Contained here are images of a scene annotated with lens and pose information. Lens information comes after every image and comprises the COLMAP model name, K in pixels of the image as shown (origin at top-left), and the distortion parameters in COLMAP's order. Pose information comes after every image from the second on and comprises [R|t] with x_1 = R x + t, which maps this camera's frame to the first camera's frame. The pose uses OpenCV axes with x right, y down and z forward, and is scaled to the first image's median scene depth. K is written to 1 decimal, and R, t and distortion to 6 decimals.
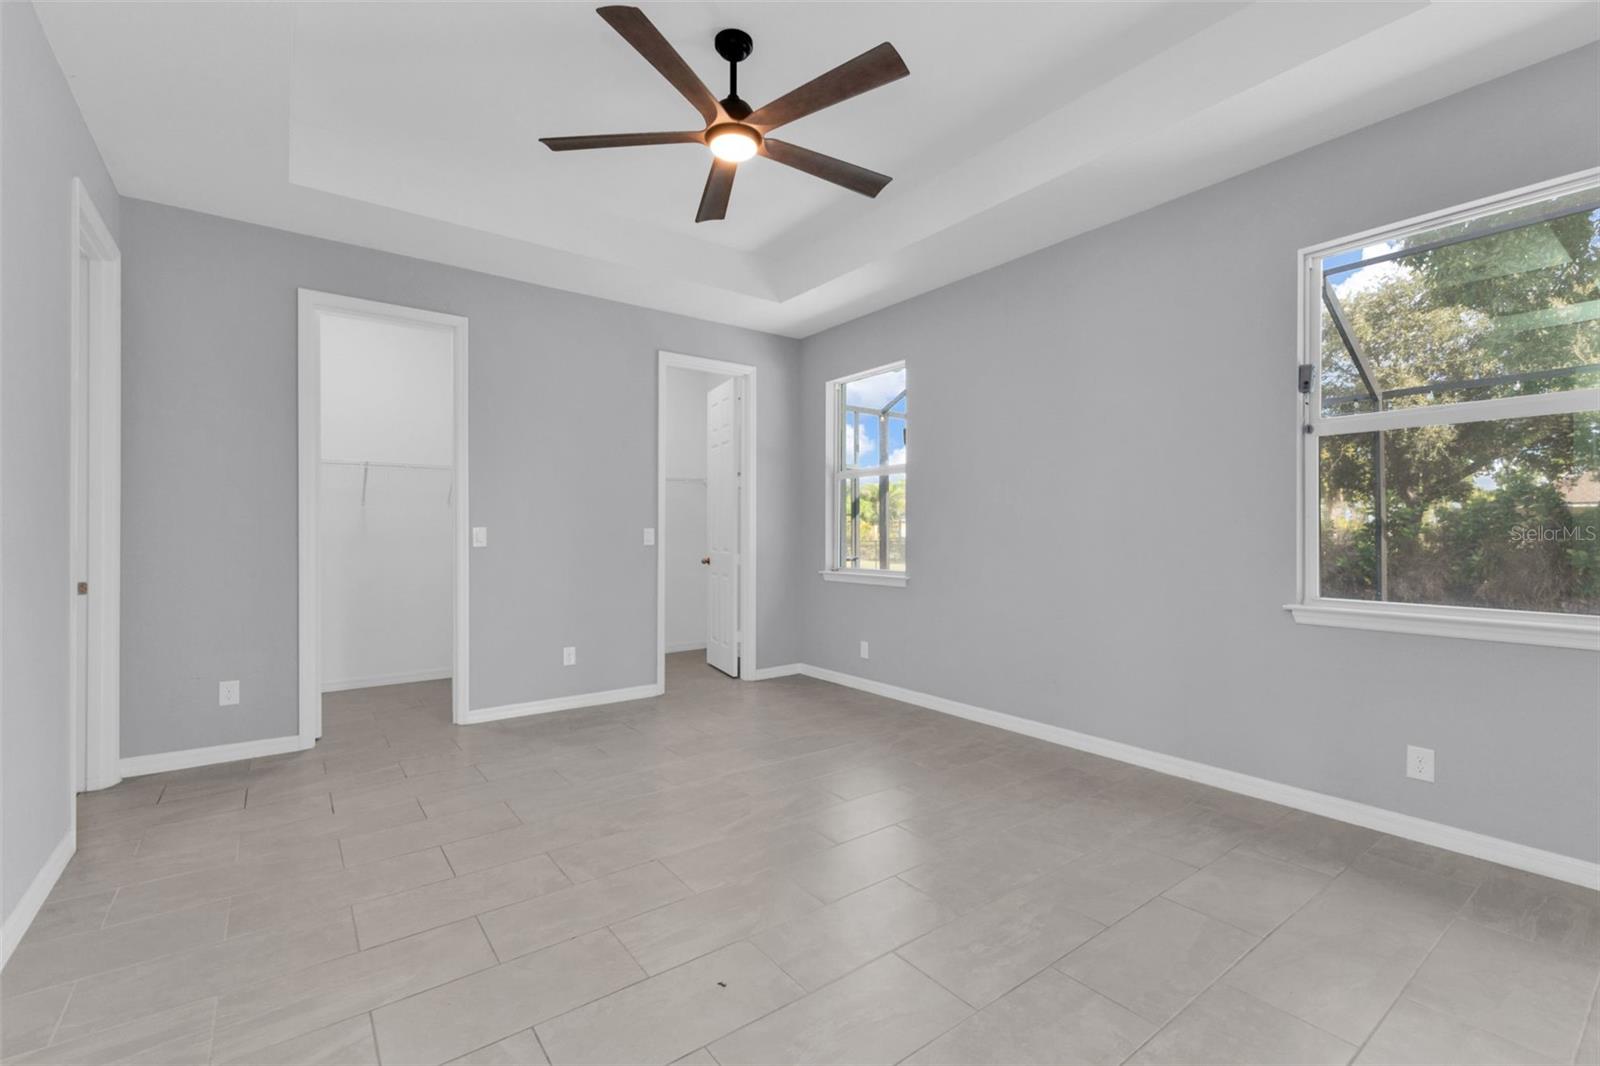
lens RADIAL K [[692.5, 0, 800.3], [0, 692.5, 529.9], [0, 0, 1]] dist [0.010245, -0.002499]
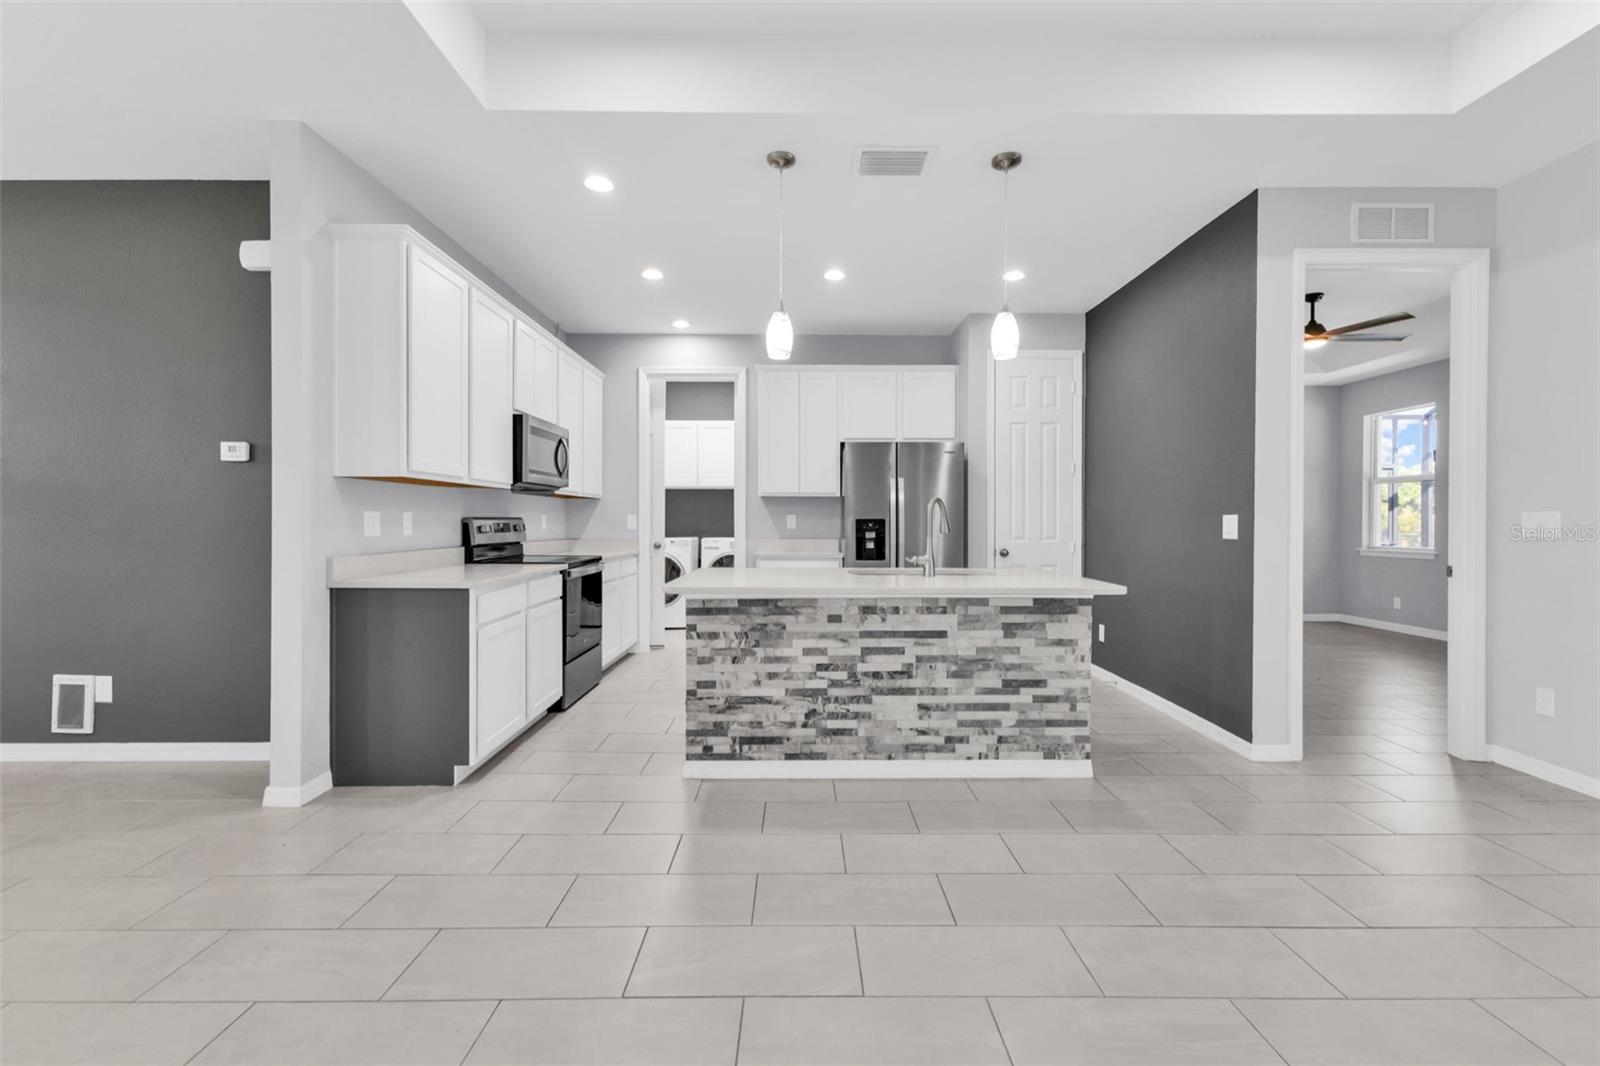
lens RADIAL K [[692.5, 0, 802.2], [0, 692.5, 528.0], [0, 0, 1]] dist [0.010245, -0.002499]
pose [[0.806058, 0.005345, -0.591812, -0.053224], [0.002389, 0.999922, 0.012284, -0.004360], [0.591831, -0.011316, 0.805983, -0.990432]]
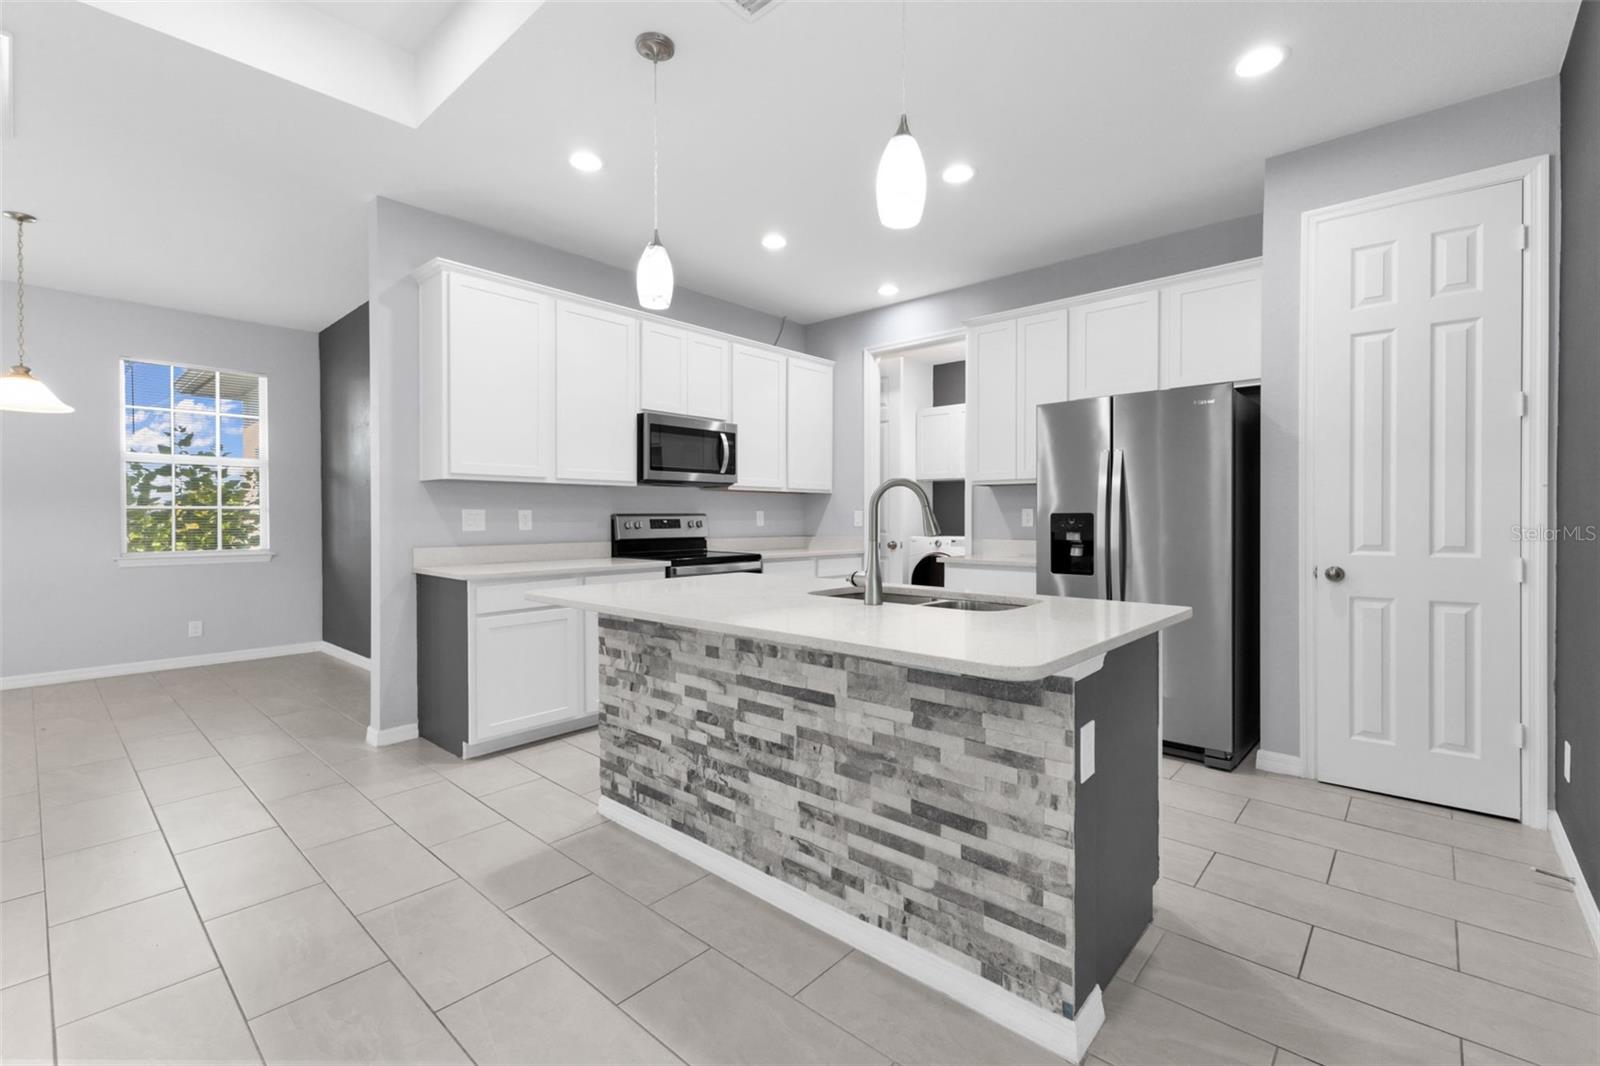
lens RADIAL K [[692.5, 0, 792.7], [0, 692.5, 524.3], [0, 0, 1]] dist [0.010245, -0.002499]
pose [[0.194516, 0.008342, -0.980864, 0.066450], [0.004913, 0.999943, 0.009479, -0.001796], [0.980887, -0.006663, 0.194464, -0.446680]]
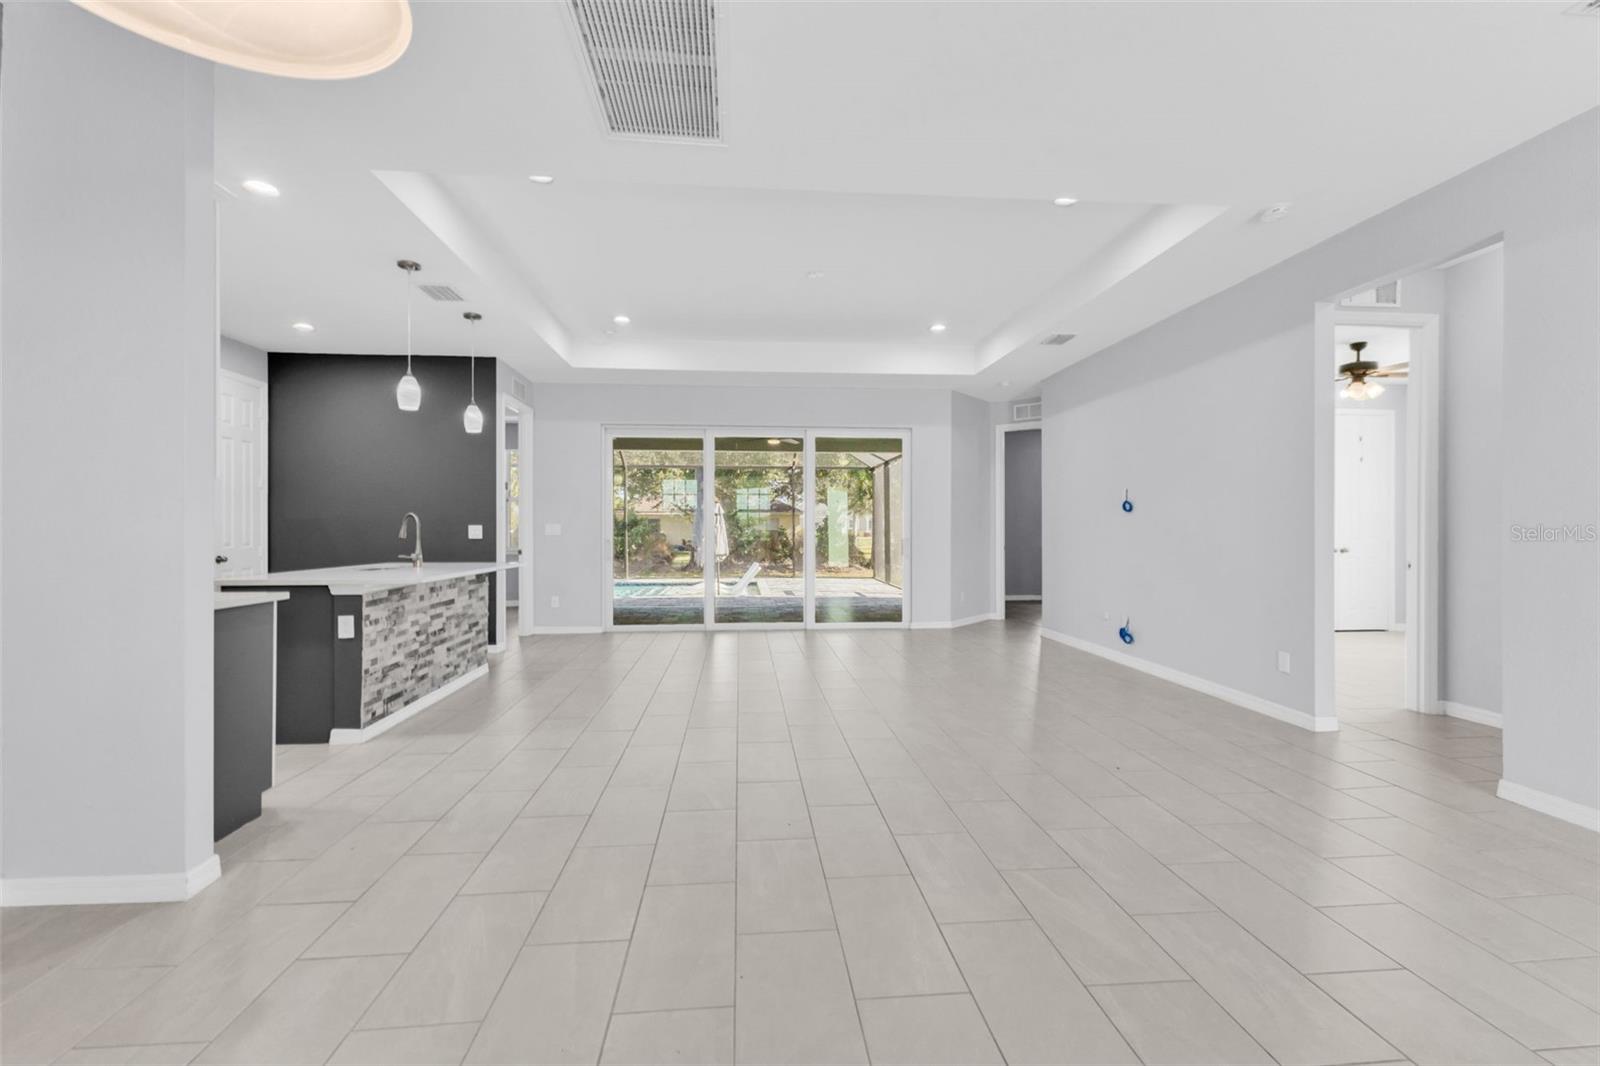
lens RADIAL K [[692.5, 0, 798.7], [0, 692.5, 531.9], [0, 0, 1]] dist [0.010245, -0.002499]
pose [[0.528061, -0.005781, 0.849187, -1.003657], [-0.002442, 0.999962, 0.008325, -0.008454], [-0.849203, -0.006470, 0.528027, -1.393819]]
